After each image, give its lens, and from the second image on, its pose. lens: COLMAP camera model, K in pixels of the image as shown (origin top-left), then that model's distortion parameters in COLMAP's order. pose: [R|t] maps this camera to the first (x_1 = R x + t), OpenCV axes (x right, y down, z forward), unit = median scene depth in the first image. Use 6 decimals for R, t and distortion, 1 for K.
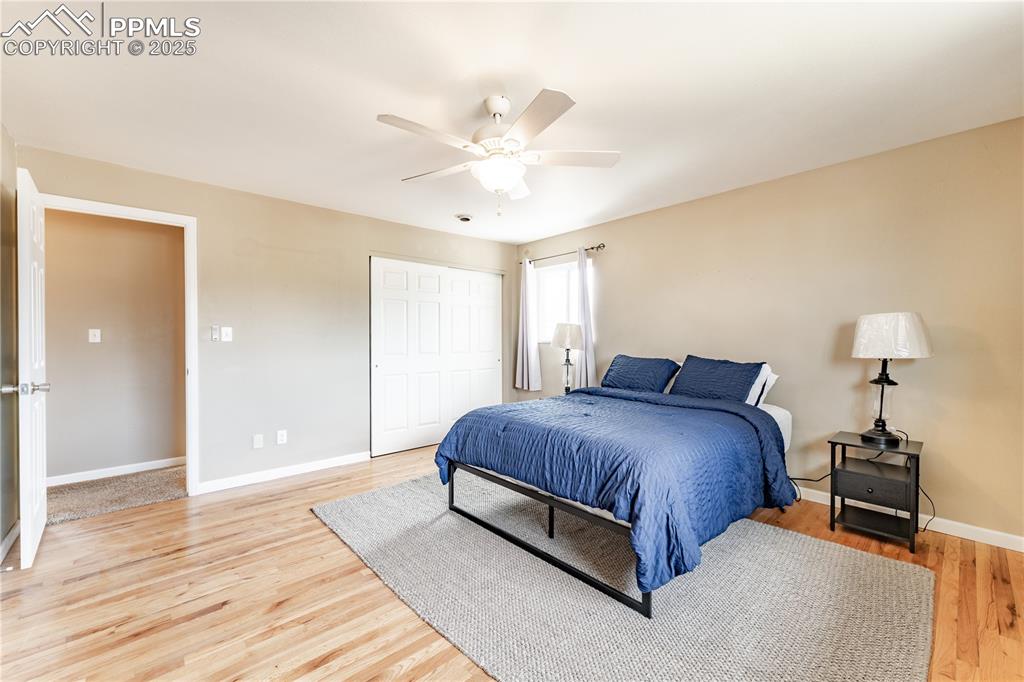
lens RADIAL K [[408.3, 0, 507.8], [0, 408.3, 340.2], [0, 0, 1]] dist [0.000178, 0.000109]
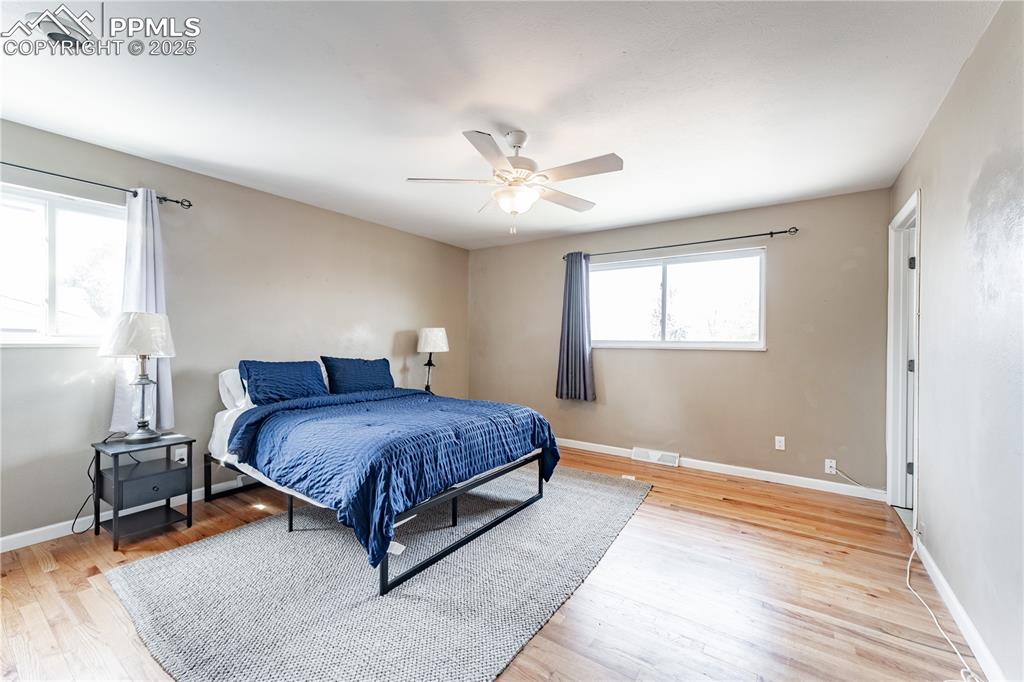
lens RADIAL K [[408.3, 0, 509.9], [0, 408.3, 342.5], [0, 0, 1]] dist [0.000178, 0.000109]
pose [[-0.215377, -0.002481, 0.976528, -0.921153], [0.001817, 0.999994, 0.002941, -0.001644], [-0.976529, 0.002407, -0.215371, 1.029193]]
